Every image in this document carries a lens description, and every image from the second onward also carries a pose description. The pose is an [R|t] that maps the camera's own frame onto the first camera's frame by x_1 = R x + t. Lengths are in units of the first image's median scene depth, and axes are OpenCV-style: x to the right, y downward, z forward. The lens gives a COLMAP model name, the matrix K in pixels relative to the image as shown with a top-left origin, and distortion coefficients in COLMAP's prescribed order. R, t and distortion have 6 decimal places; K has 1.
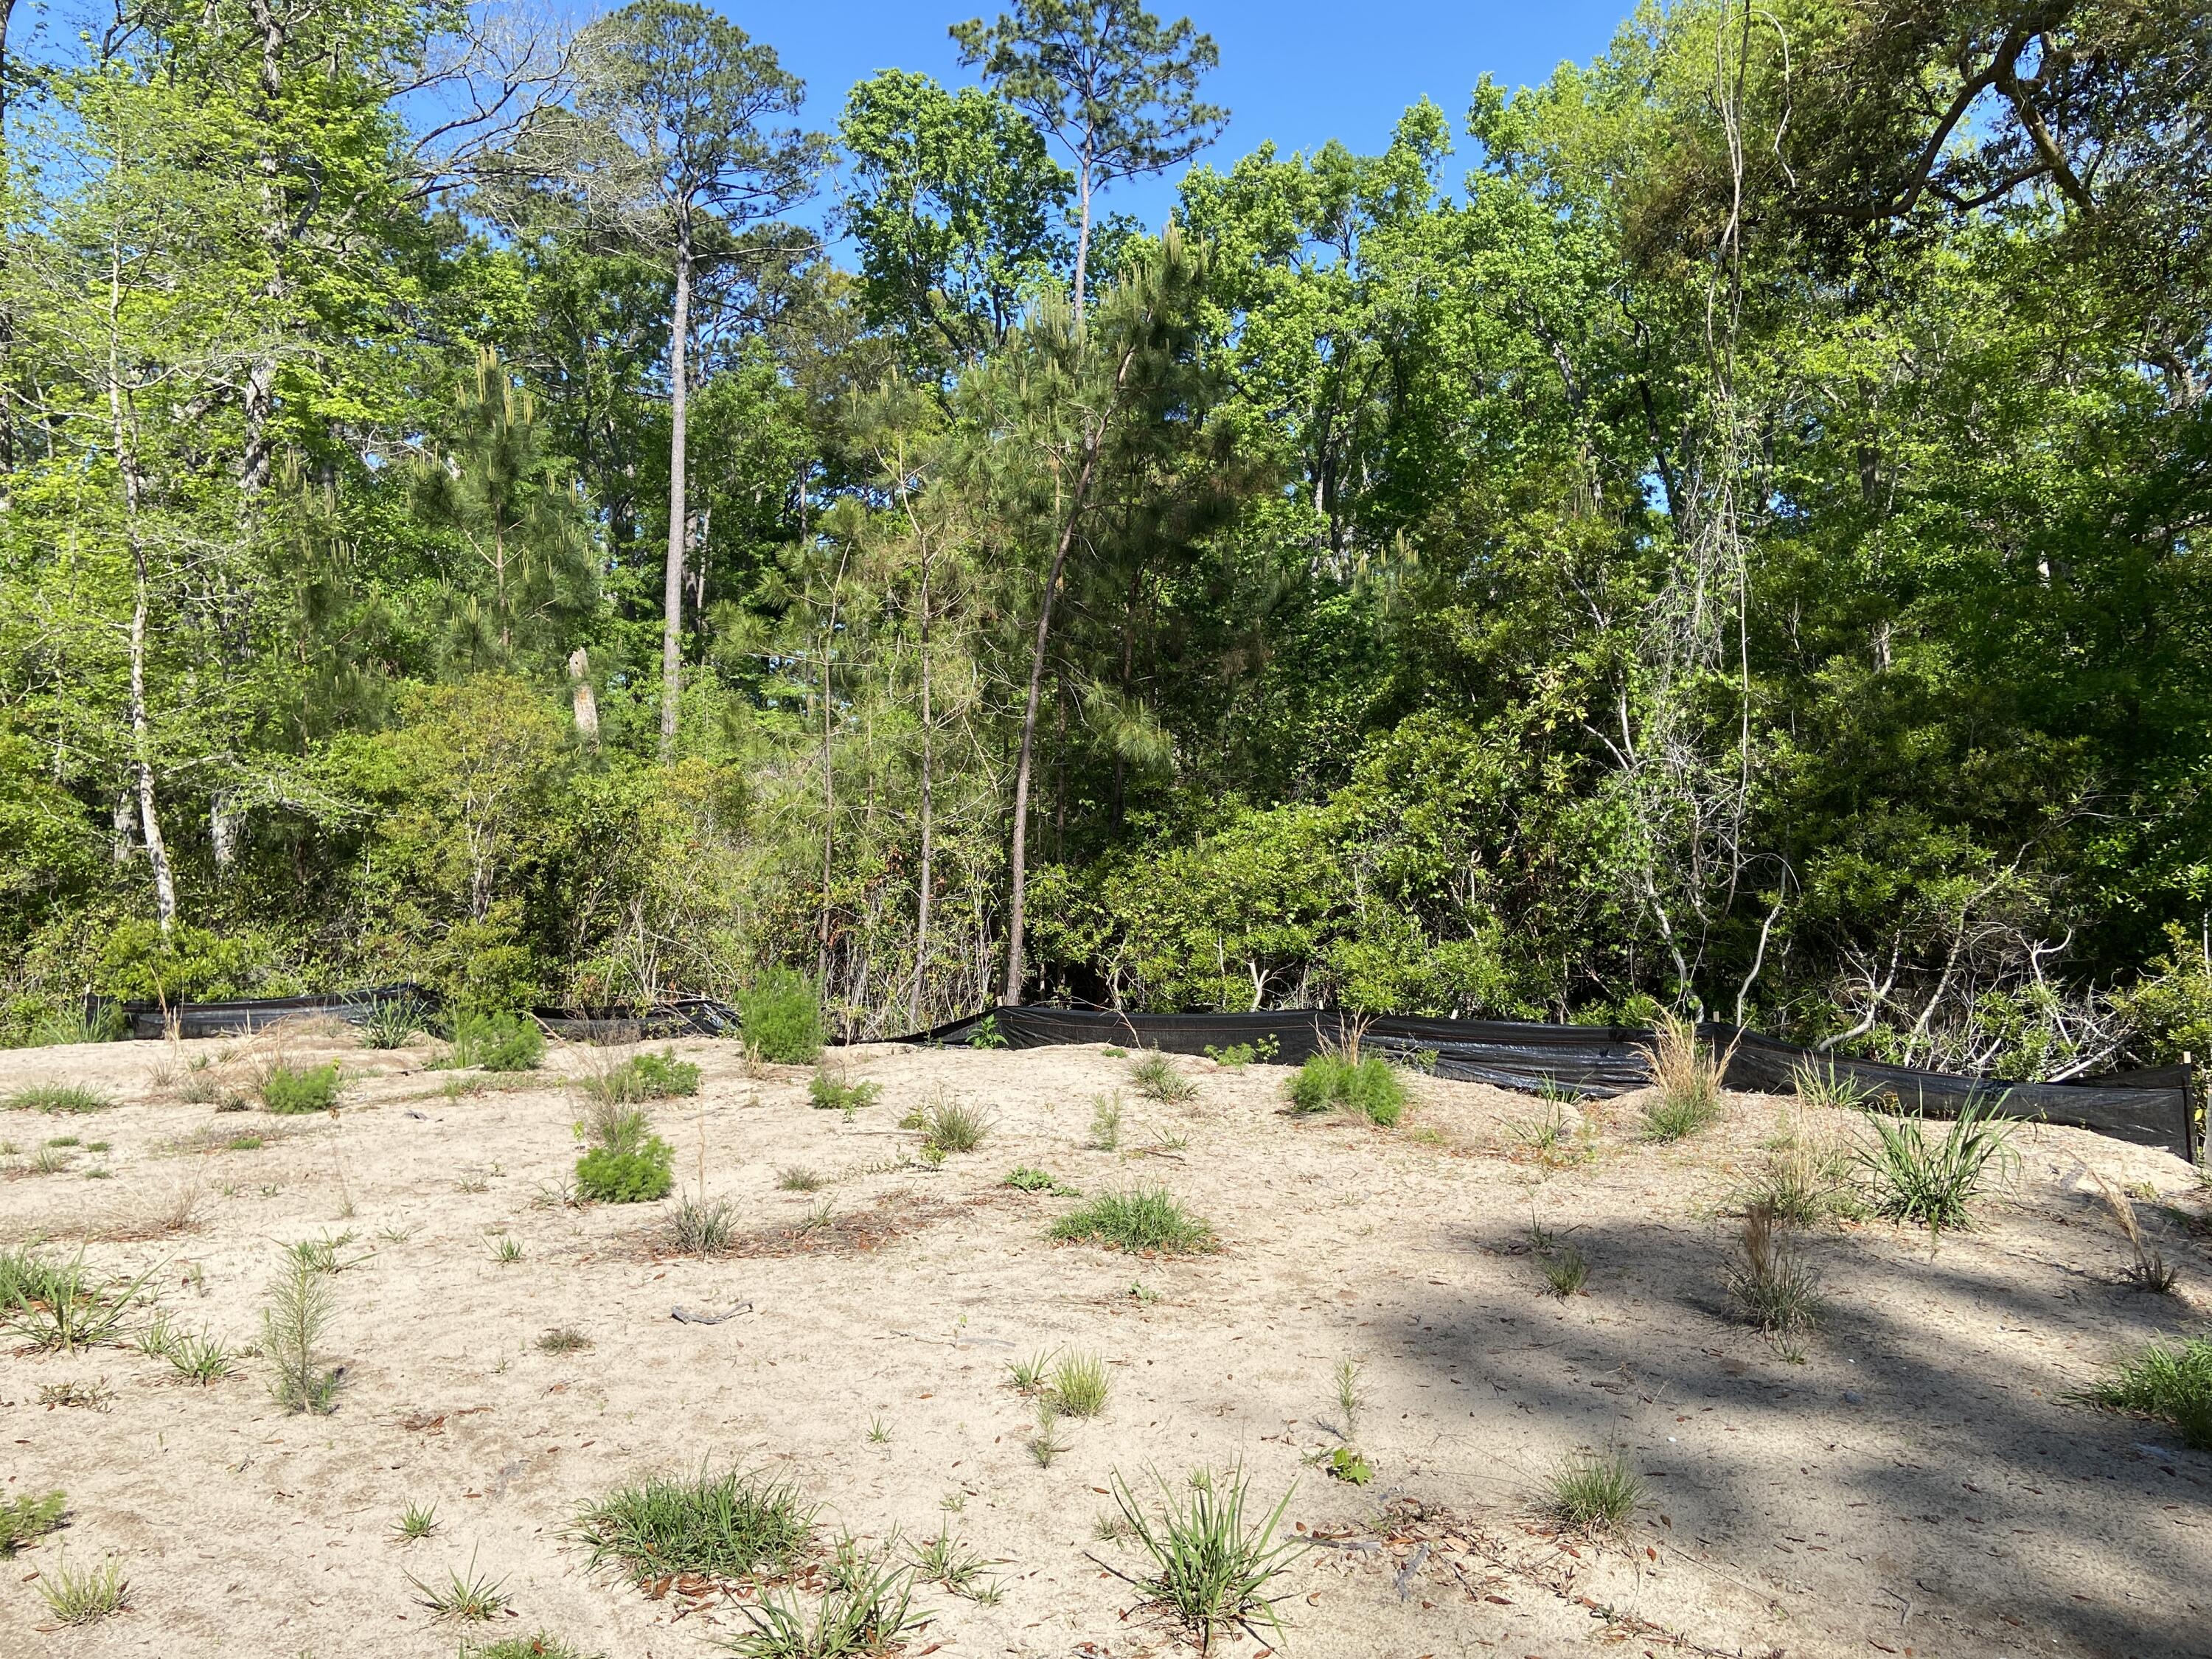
lens RADIAL K [[1692.5, 0, 1102.7], [0, 1692.5, 835.1], [0, 0, 1]] dist [0.134776, -0.141110]
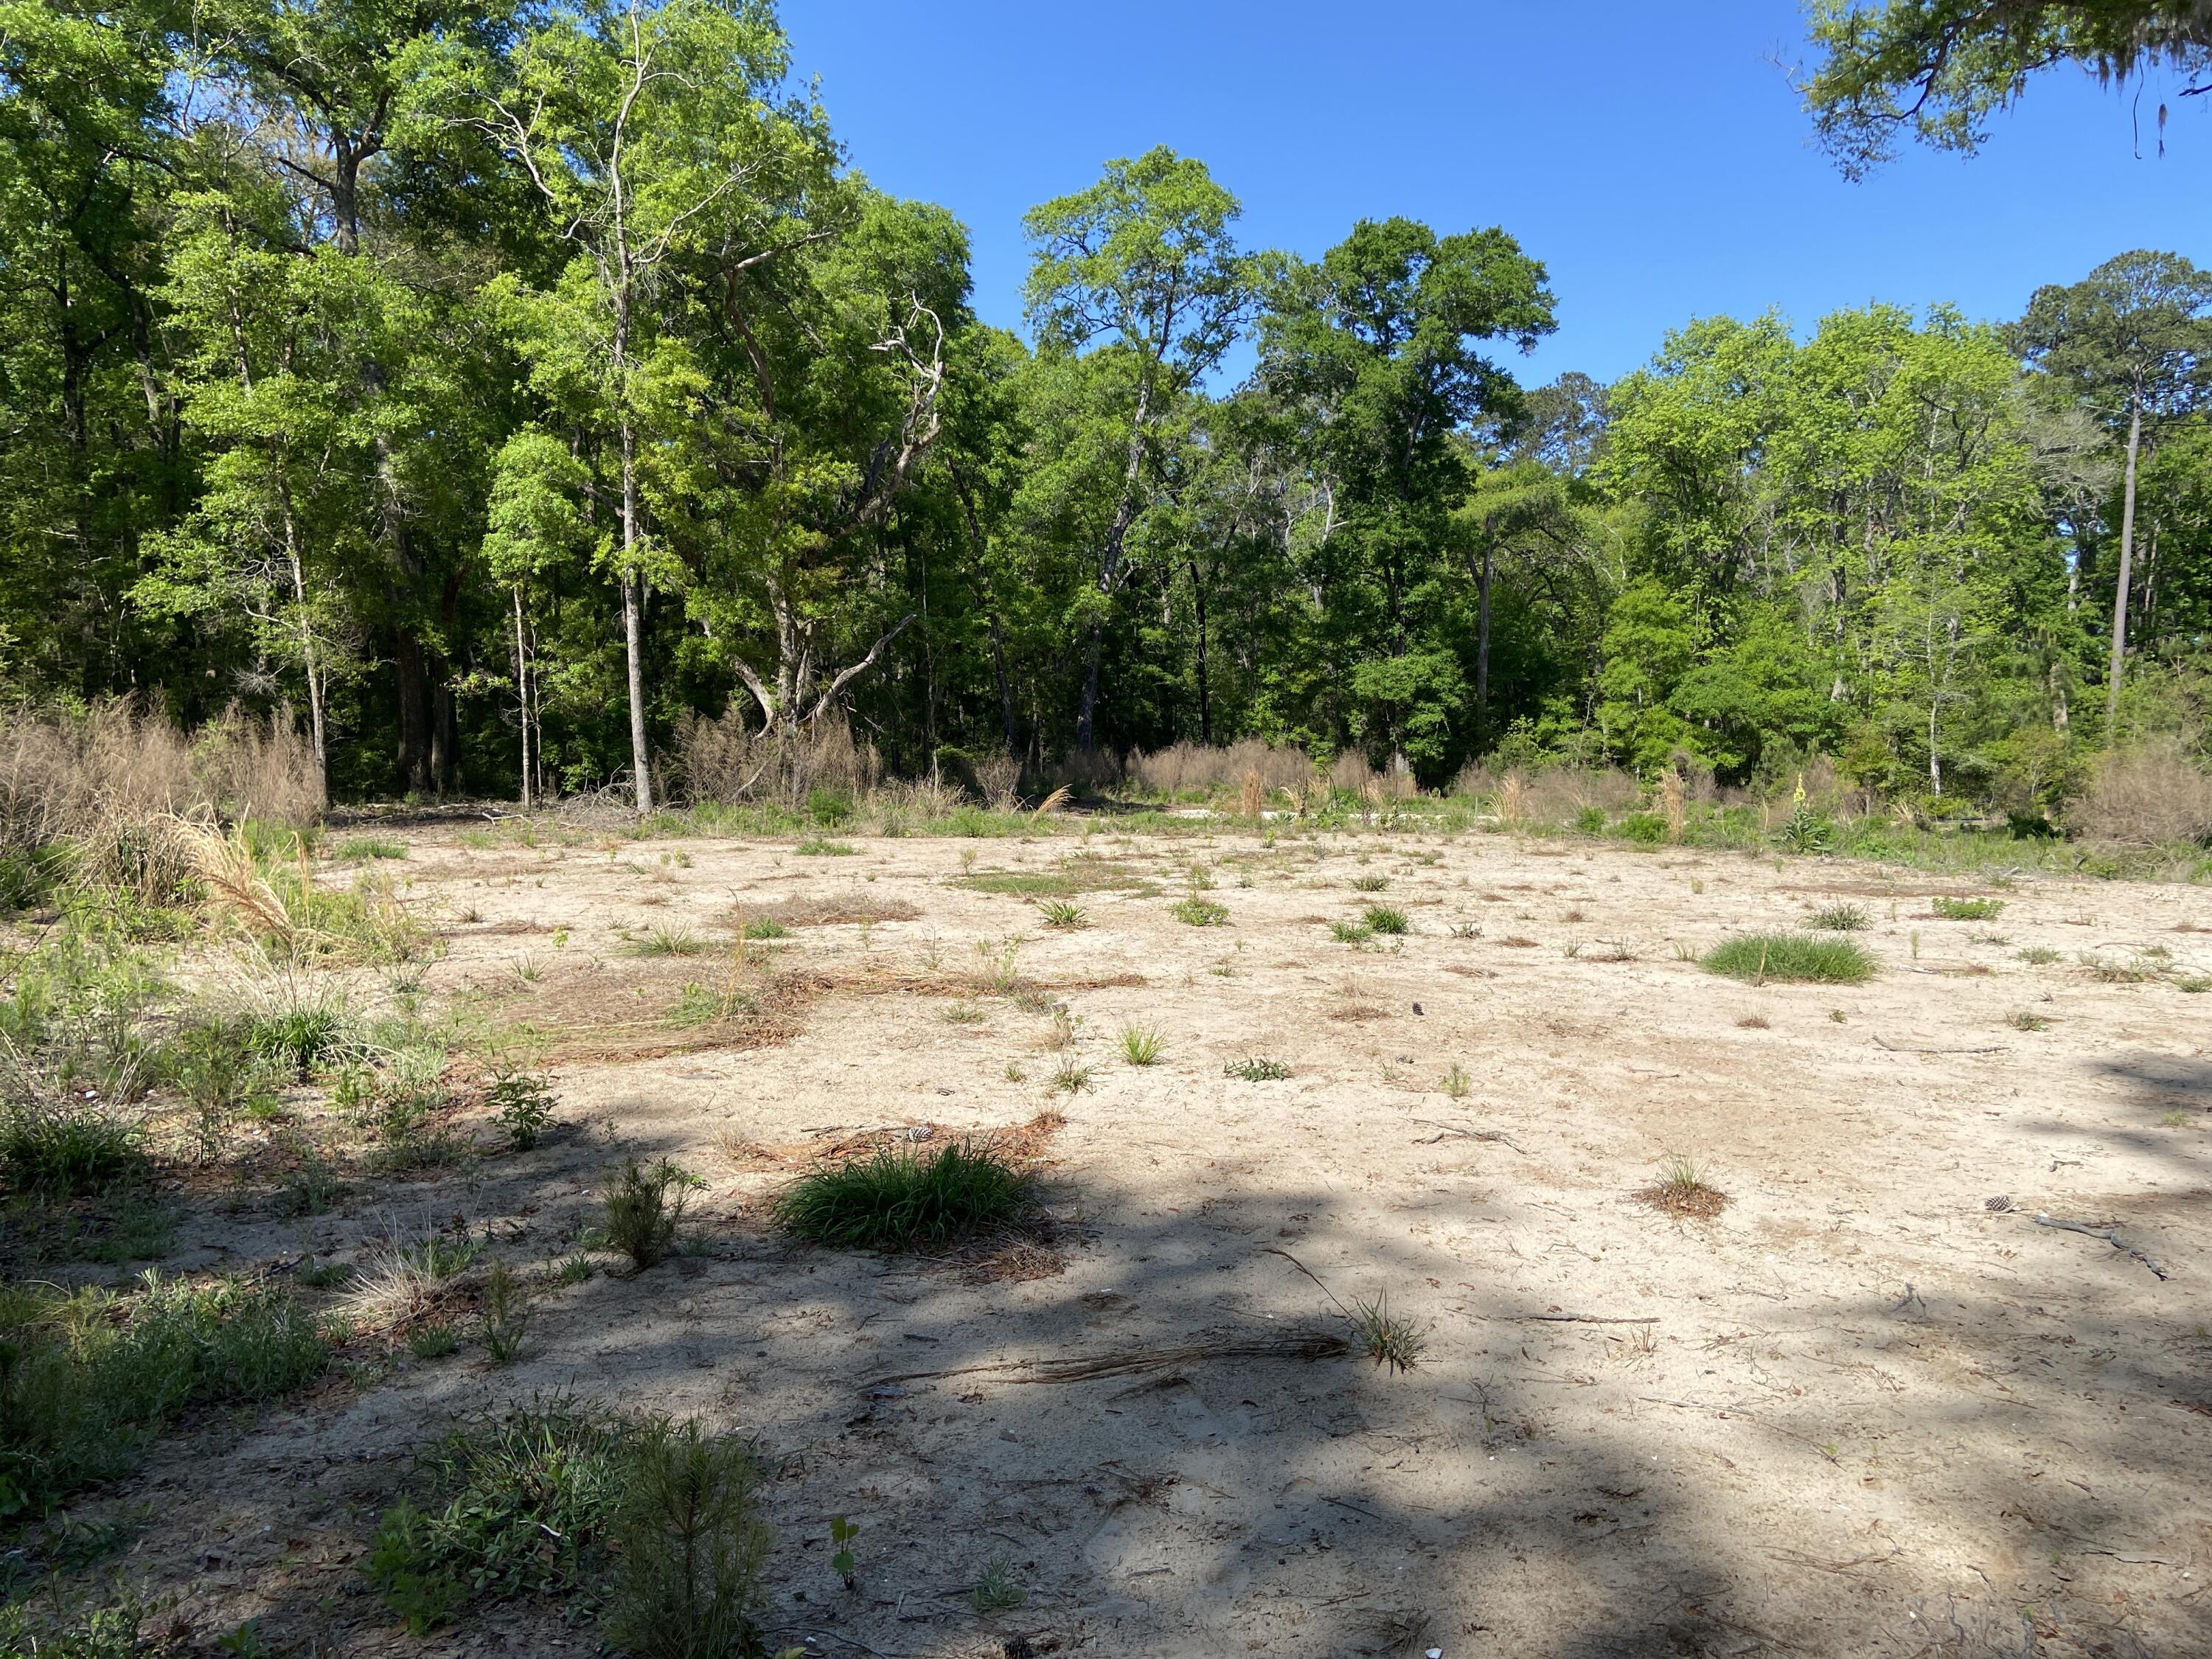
lens RADIAL K [[1692.5, 0, 1105.1], [0, 1692.5, 811.8], [0, 0, 1]] dist [0.134776, -0.141110]
pose [[0.710502, 0.043277, -0.702363, 0.733589], [-0.016844, 0.998867, 0.044507, -0.045832], [0.703493, -0.019792, 0.710426, -2.679693]]
